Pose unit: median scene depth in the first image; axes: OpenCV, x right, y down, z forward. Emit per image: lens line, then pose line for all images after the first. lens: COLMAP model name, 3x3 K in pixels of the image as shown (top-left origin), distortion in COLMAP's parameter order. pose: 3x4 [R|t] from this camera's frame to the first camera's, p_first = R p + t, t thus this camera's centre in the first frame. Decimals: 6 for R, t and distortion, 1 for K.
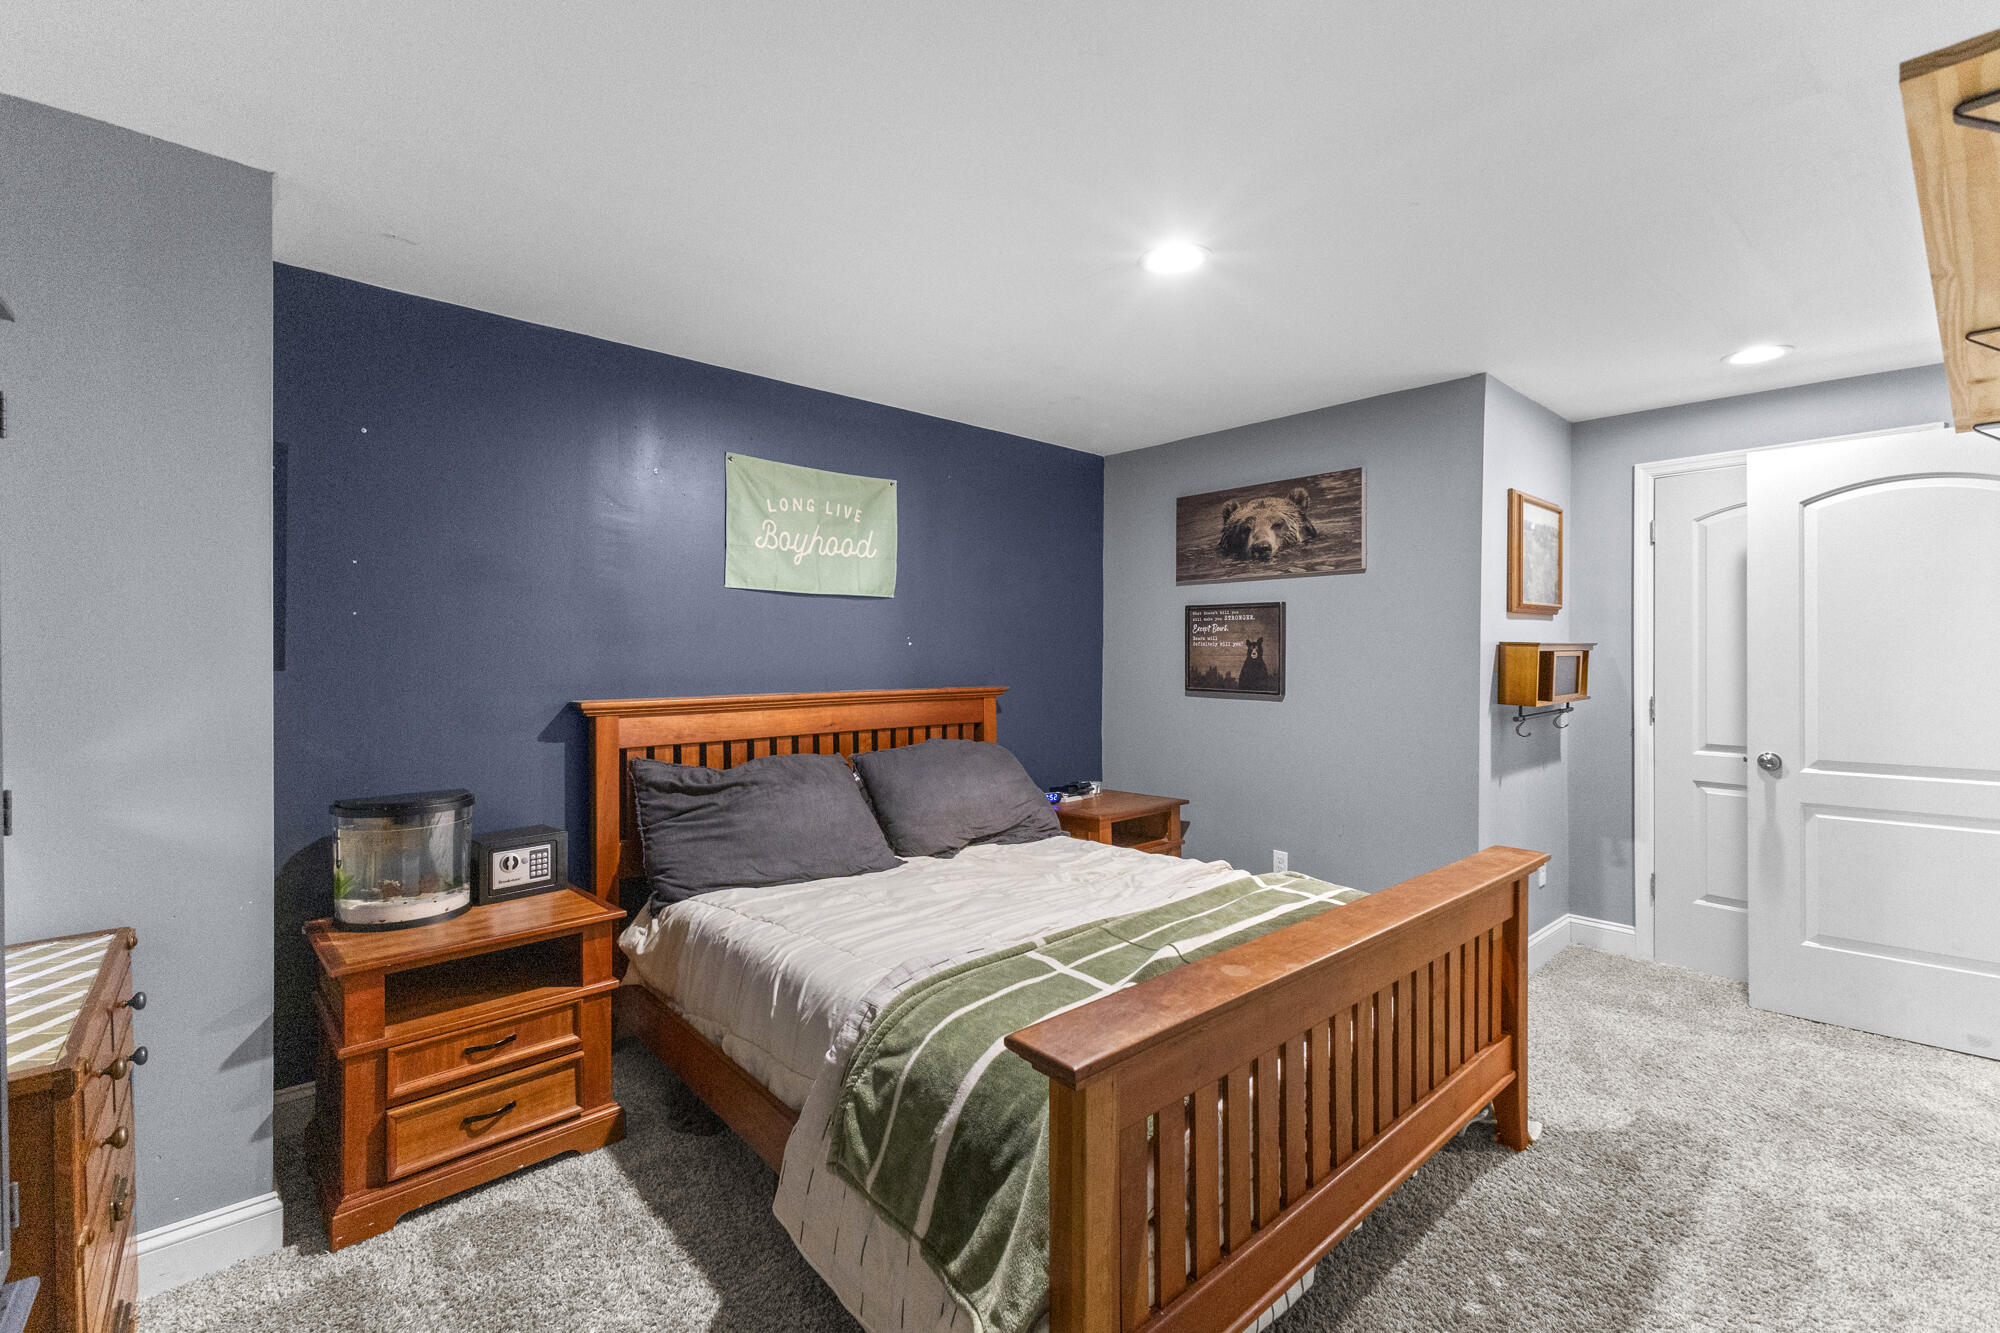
lens RADIAL K [[869.7, 0, 990.4], [0, 869.7, 653.2], [0, 0, 1]] dist [0.004654, 0.000029]
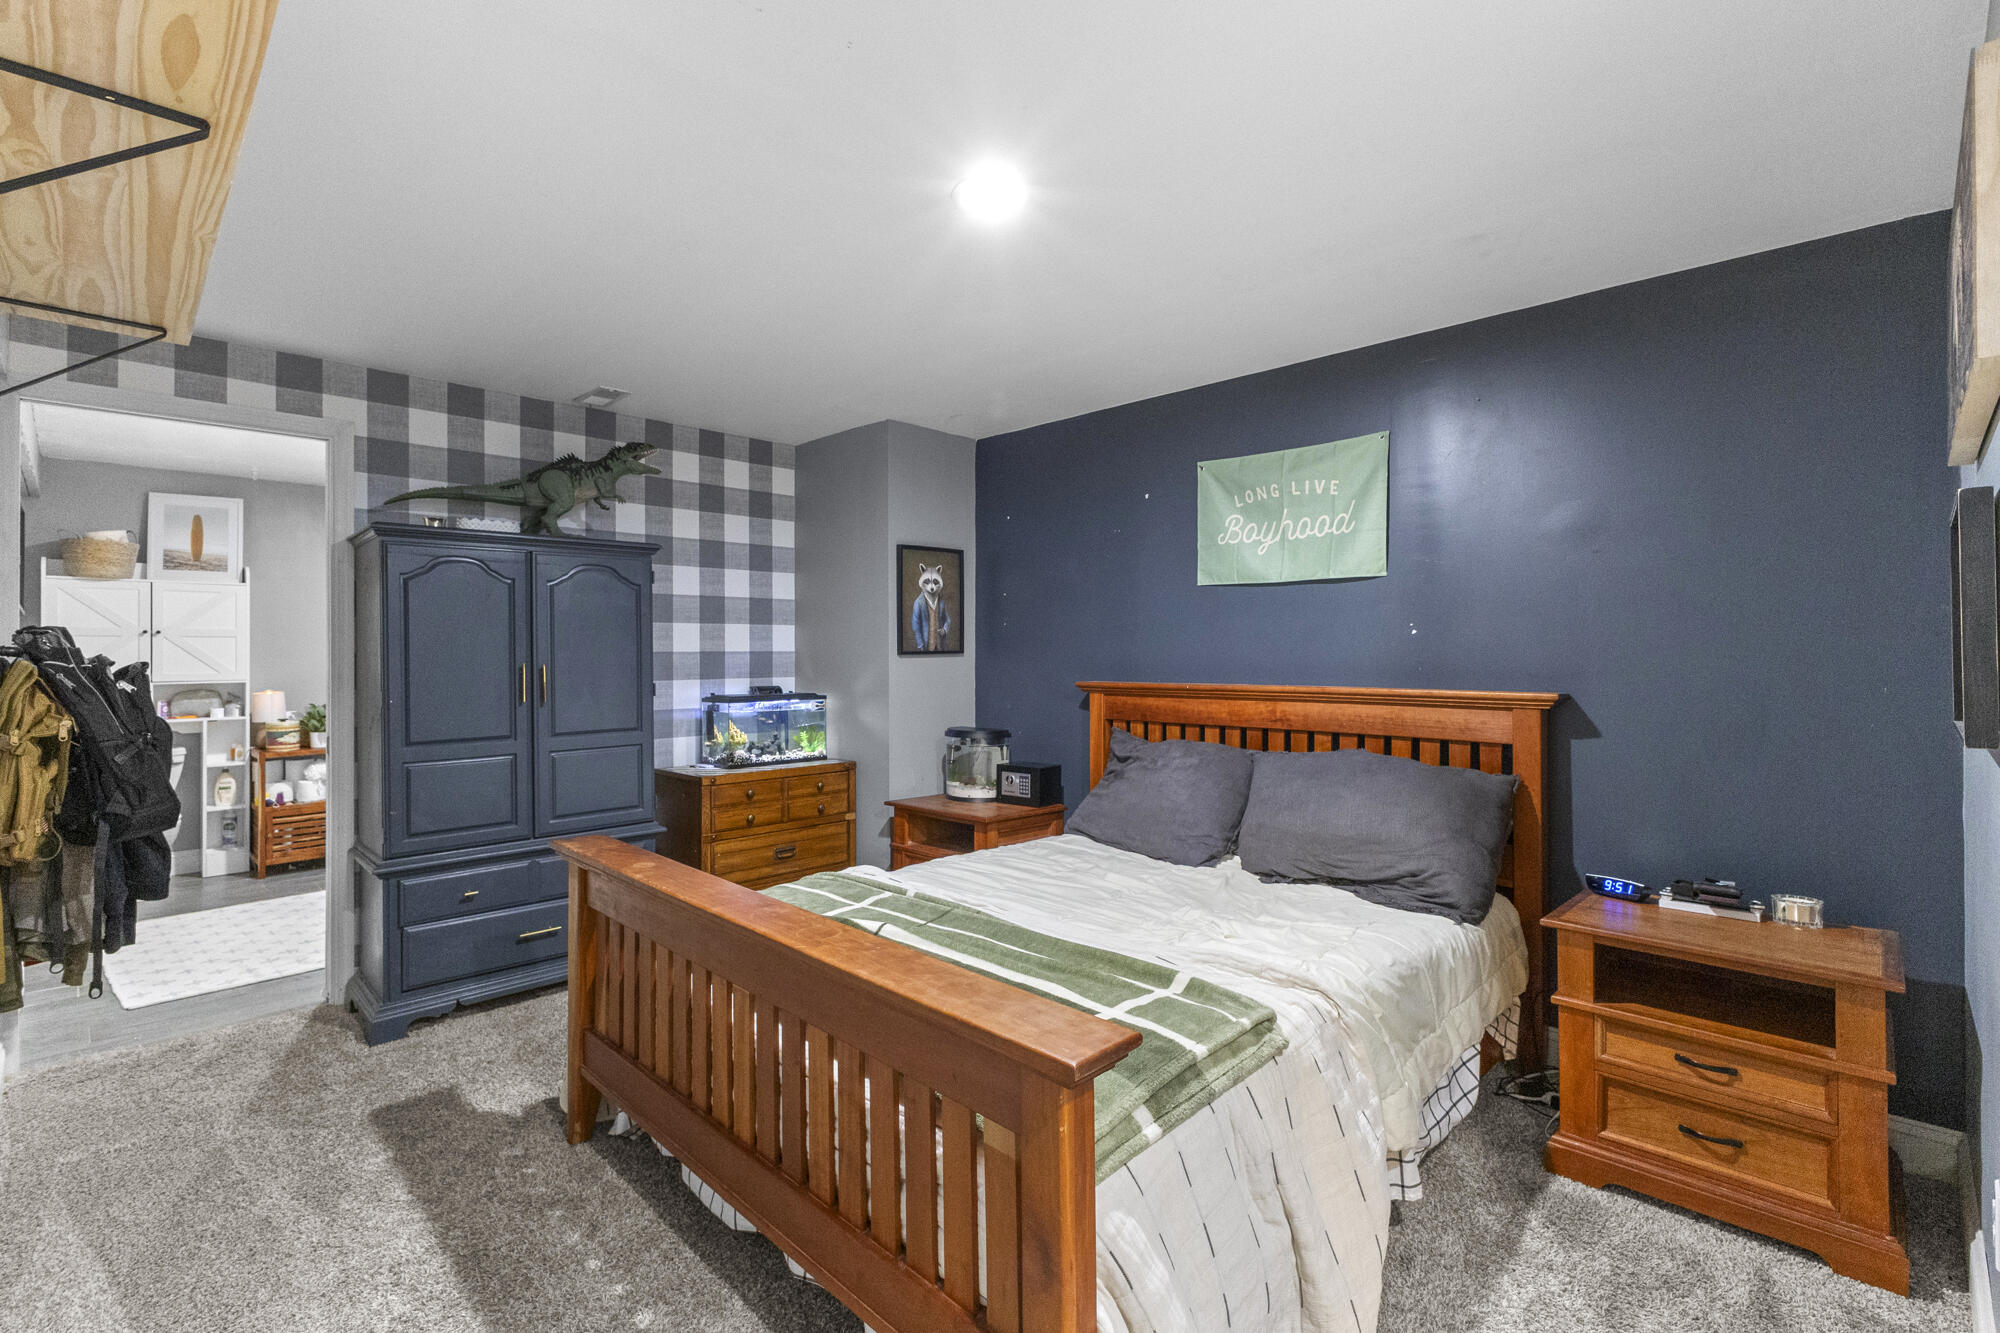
lens RADIAL K [[869.7, 0, 989.3], [0, 869.7, 663.4], [0, 0, 1]] dist [0.004654, 0.000029]
pose [[0.060067, 0.012323, -0.998118, 0.762131], [0.001057, 0.999922, 0.012409, 0.008654], [0.998194, -0.001800, 0.060049, 0.652056]]
